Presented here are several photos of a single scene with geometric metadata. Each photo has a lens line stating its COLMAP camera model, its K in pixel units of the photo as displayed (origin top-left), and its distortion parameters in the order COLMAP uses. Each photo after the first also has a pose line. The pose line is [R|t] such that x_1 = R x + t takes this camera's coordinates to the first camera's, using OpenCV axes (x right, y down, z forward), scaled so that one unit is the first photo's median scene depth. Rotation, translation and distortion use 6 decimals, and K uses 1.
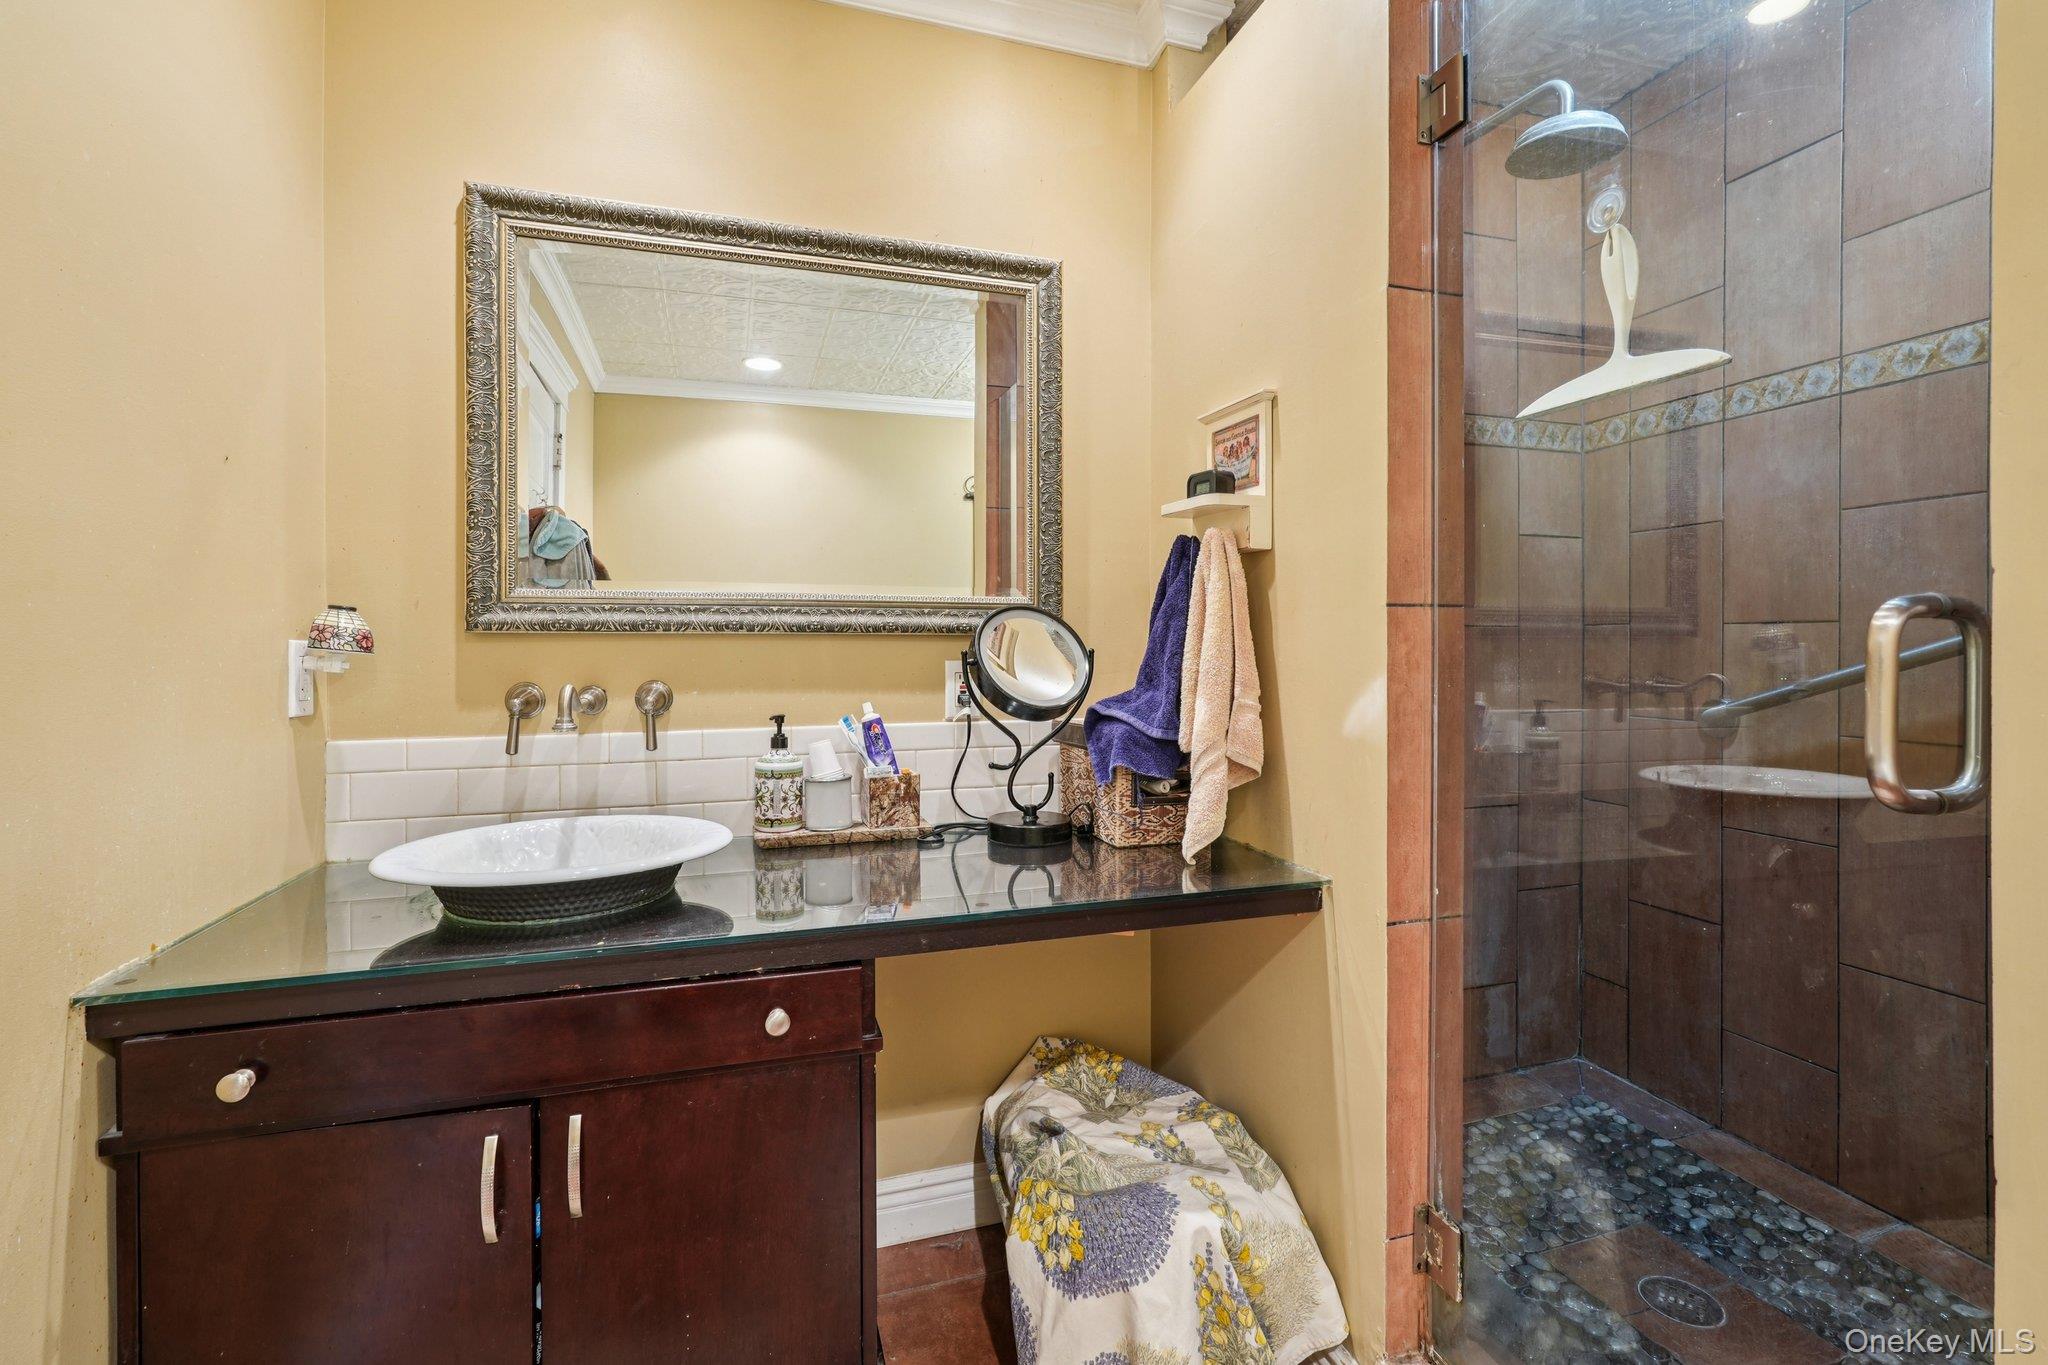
lens RADIAL K [[910.8, 0, 1020.5], [0, 910.8, 667.6], [0, 0, 1]] dist [-0.012143, 0.008084]
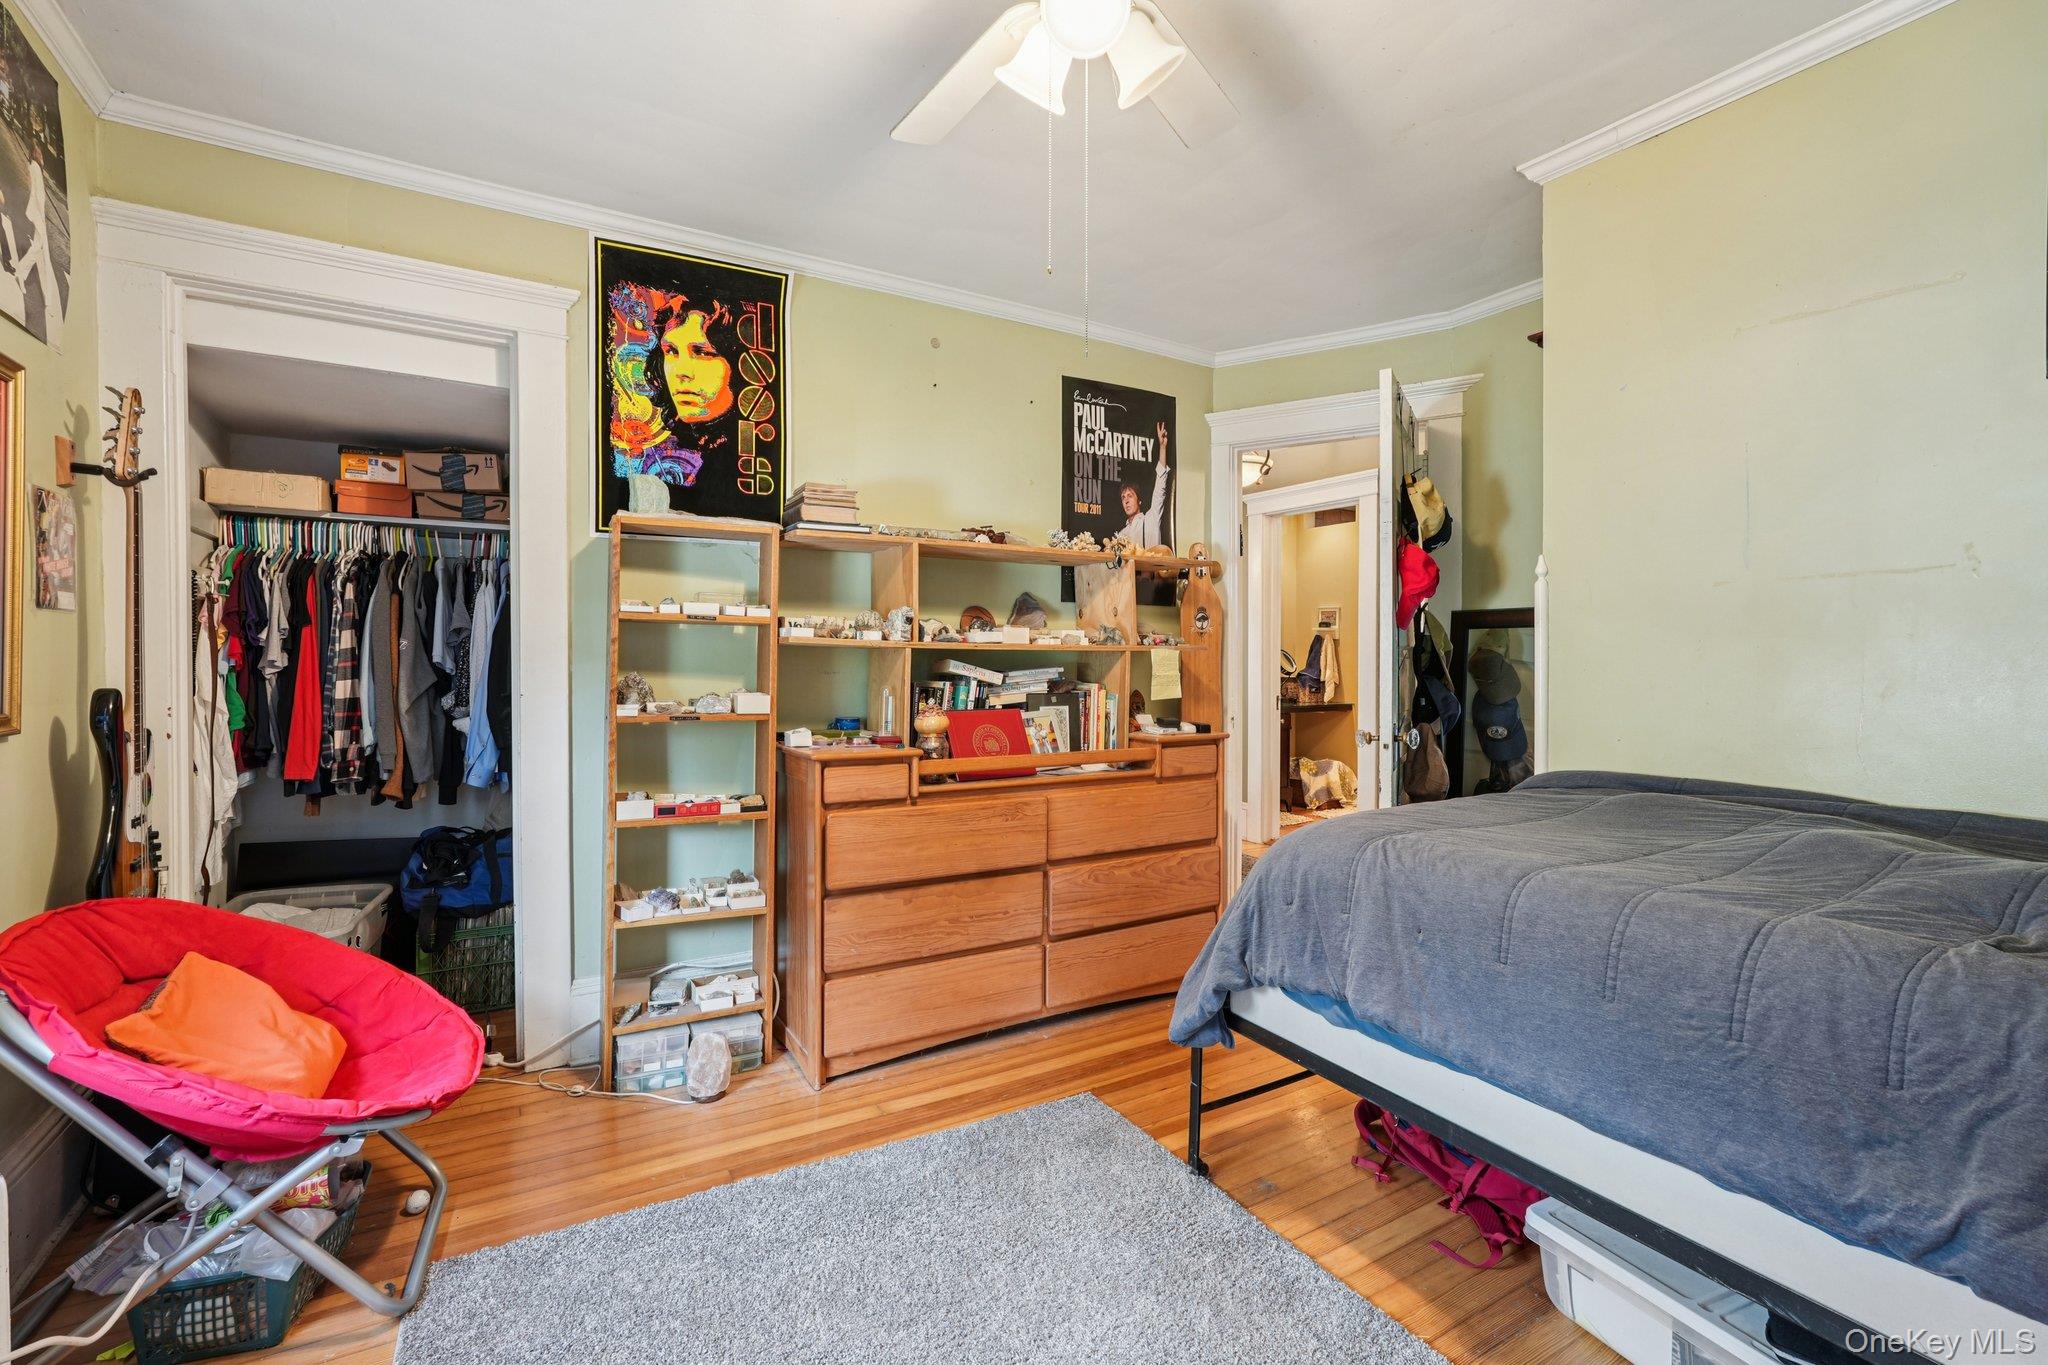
lens RADIAL K [[910.8, 0, 1022.4], [0, 910.8, 670.2], [0, 0, 1]] dist [-0.012143, 0.008084]
pose [[0.972798, -0.002512, 0.231640, -2.471454], [0.002926, 0.999995, -0.001446, 0.038659], [-0.231635, 0.002085, 0.972801, -3.315393]]
